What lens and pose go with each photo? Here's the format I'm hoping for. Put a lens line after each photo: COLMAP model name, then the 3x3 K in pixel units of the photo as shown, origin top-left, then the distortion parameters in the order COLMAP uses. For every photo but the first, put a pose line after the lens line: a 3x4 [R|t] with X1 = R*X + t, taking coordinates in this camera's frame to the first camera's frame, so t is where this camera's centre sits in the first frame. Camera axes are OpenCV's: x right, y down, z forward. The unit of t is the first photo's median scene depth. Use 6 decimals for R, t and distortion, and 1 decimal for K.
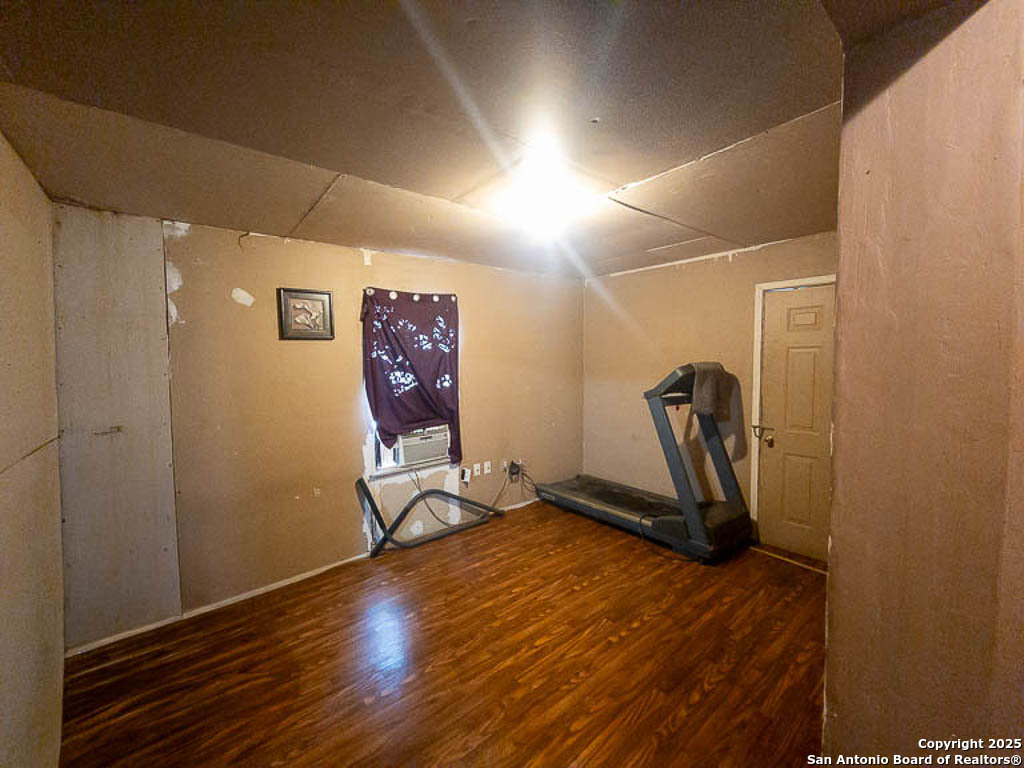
lens RADIAL K [[411.3, 0, 512.0], [0, 411.3, 384.0], [0, 0, 1]] dist [0.000074, 0.000010]
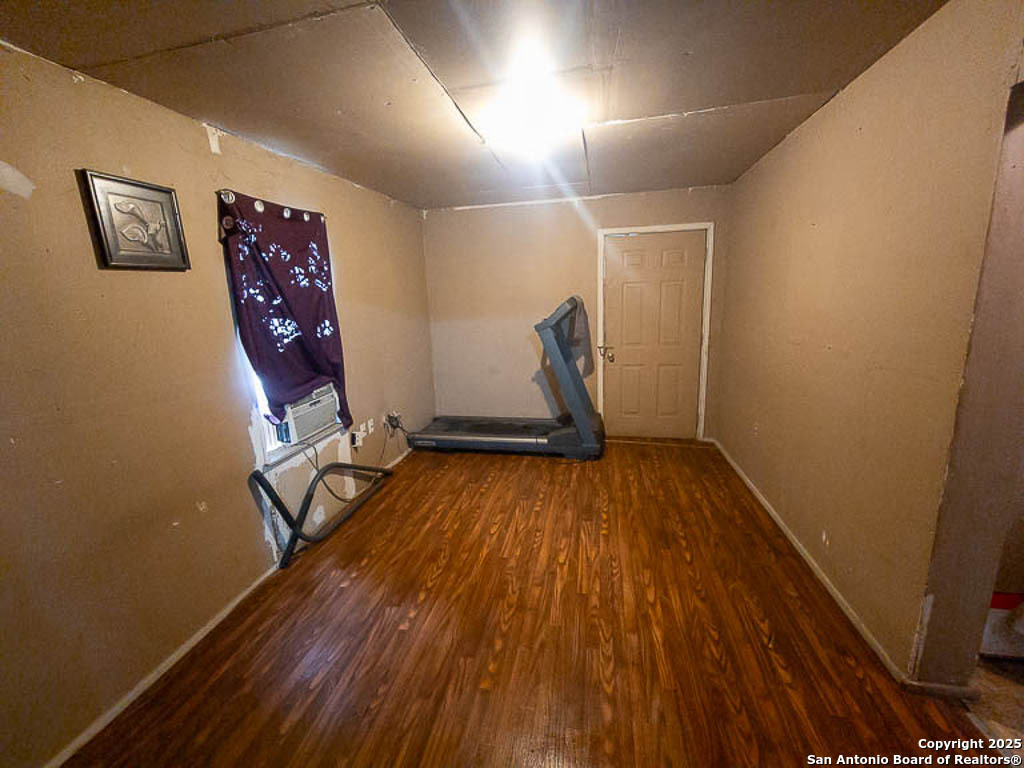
lens RADIAL K [[414.7, 0, 498.9], [0, 414.7, 381.9], [0, 0, 1]] dist [0.000164, 0.000151]
pose [[0.790341, -0.143966, 0.595513, -0.408650], [0.065389, 0.986269, 0.151651, -0.004850], [-0.609168, -0.080916, 0.788902, 0.175776]]
